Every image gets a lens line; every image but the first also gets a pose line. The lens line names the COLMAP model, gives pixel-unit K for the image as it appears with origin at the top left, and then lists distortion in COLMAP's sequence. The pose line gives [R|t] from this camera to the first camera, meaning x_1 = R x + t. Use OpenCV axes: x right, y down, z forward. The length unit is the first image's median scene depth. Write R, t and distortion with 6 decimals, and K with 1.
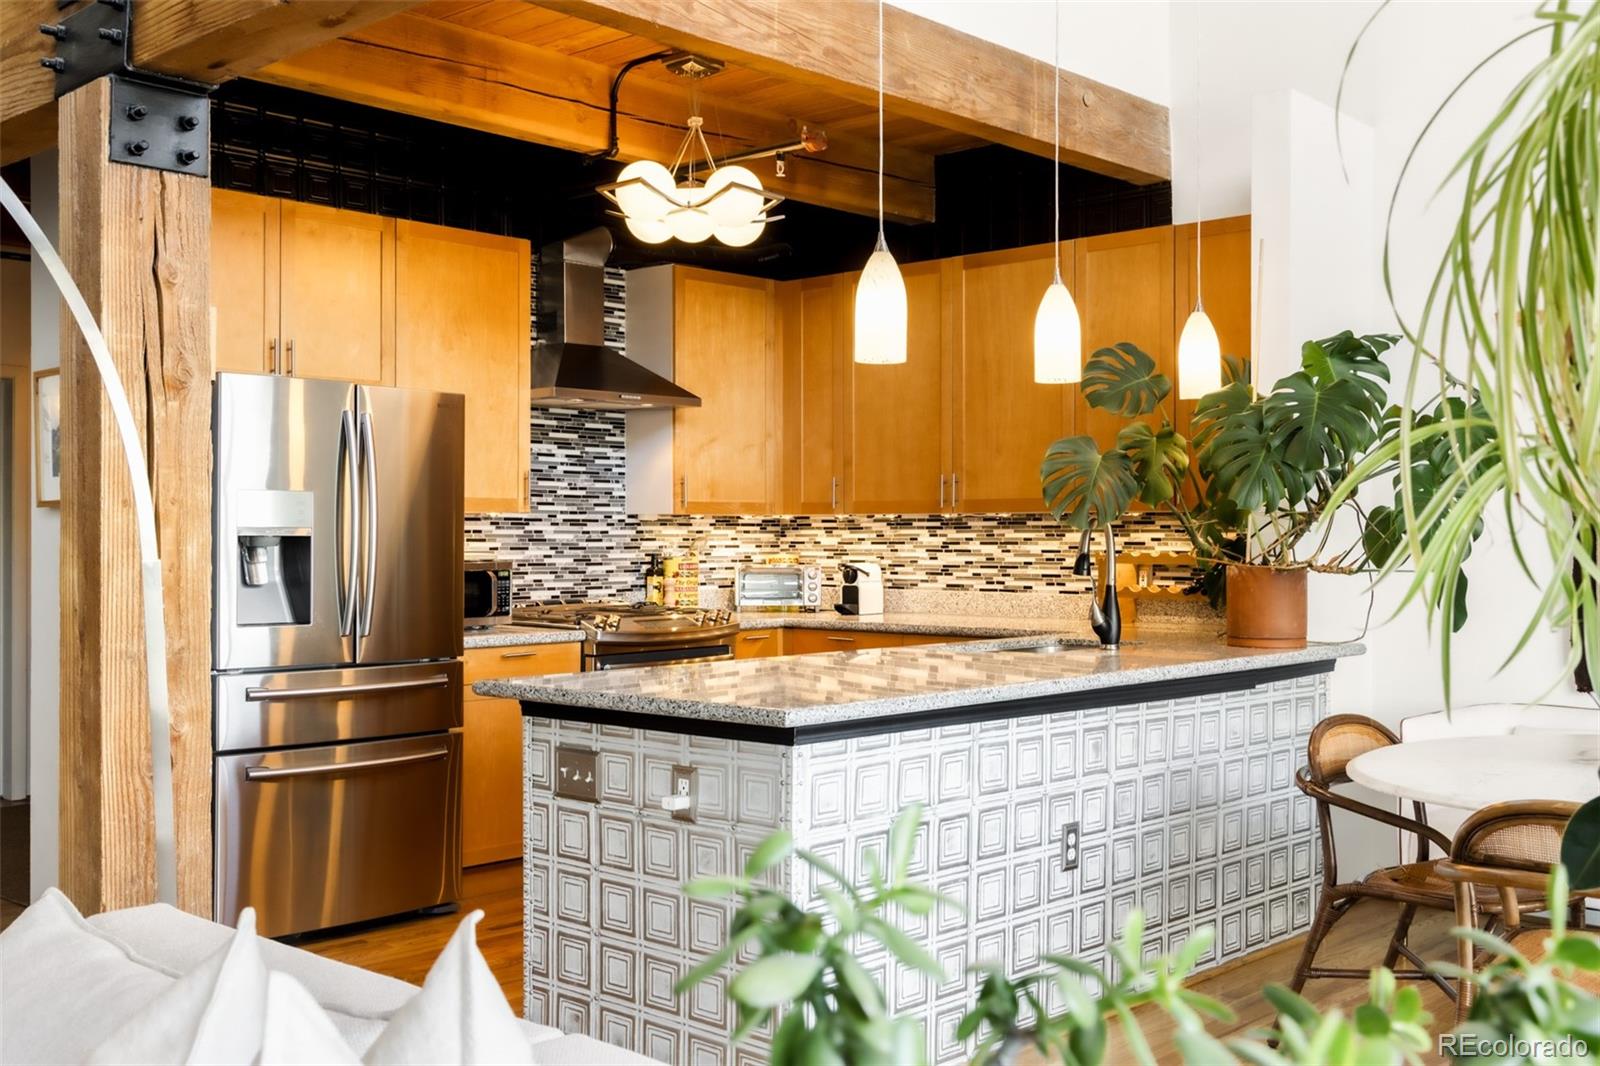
lens RADIAL K [[1638.6, 0, 801.2], [0, 1638.6, 536.6], [0, 0, 1]] dist [-0.024359, 0.000000]
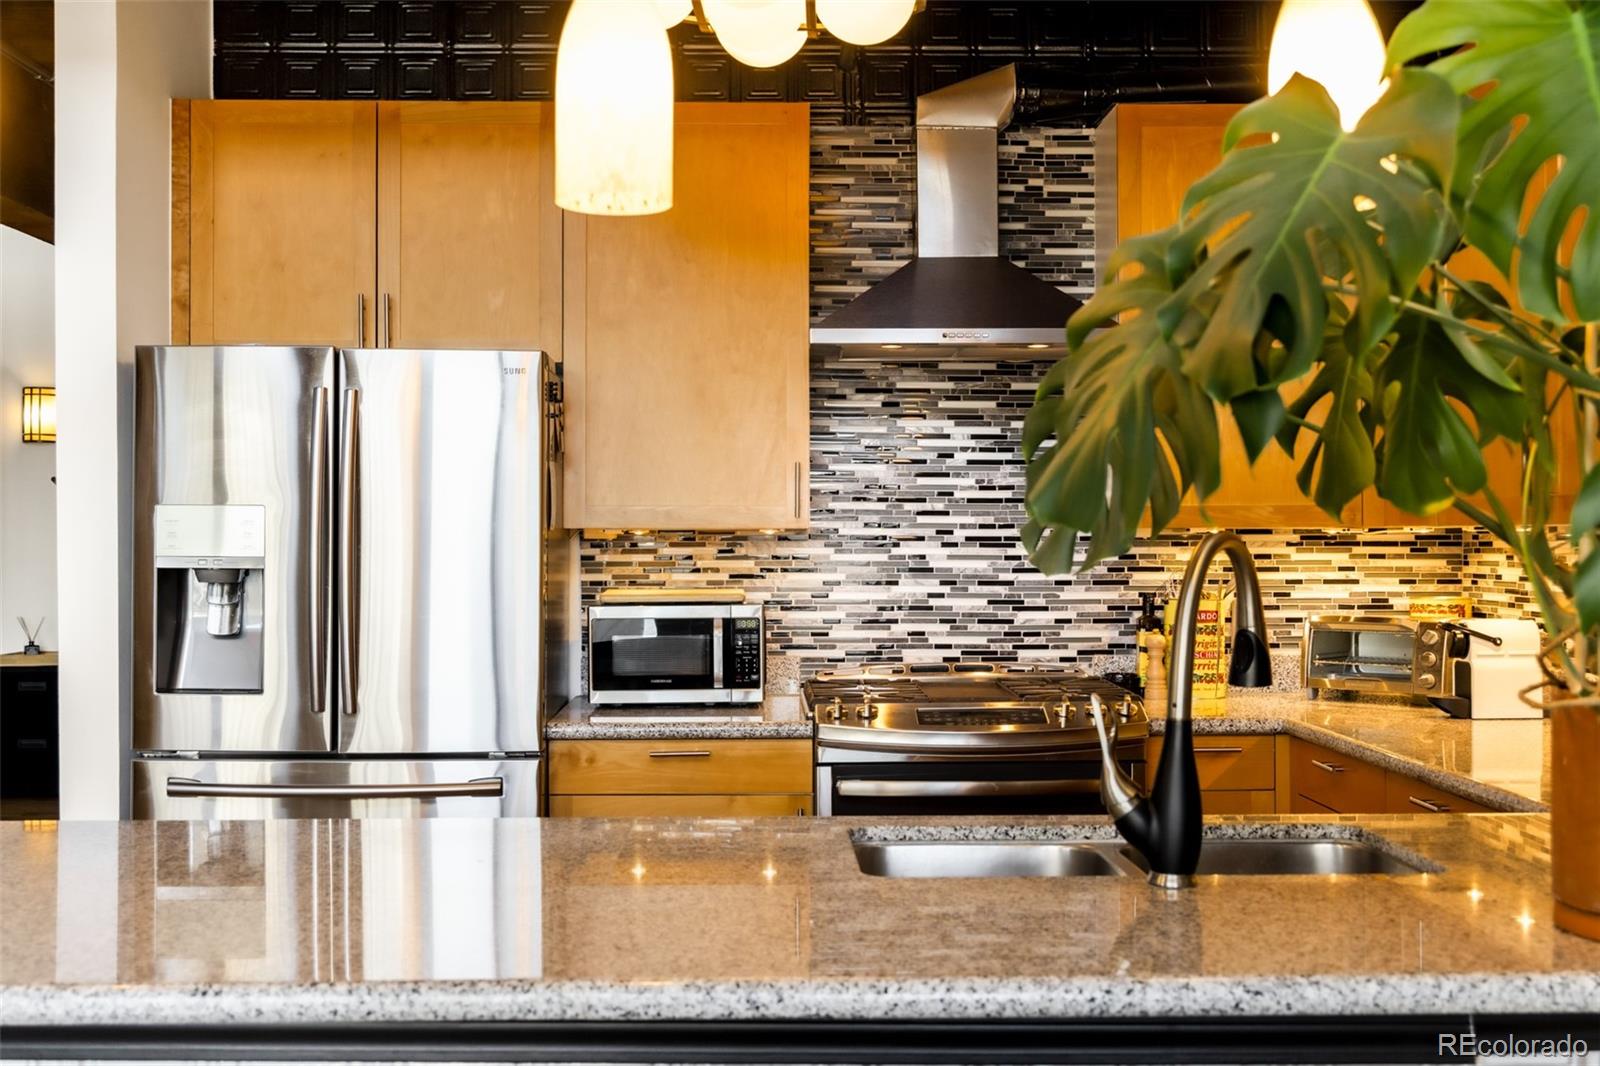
lens RADIAL K [[1867.4, 0, 799.6], [0, 1867.4, 530.6], [0, 0, 1]] dist [-0.011230, 0.000000]
pose [[0.692880, -0.001050, -0.721053, 0.323931], [-0.000344, 0.999998, -0.001787, -0.011563], [0.721053, 0.001486, 0.692878, 0.446028]]
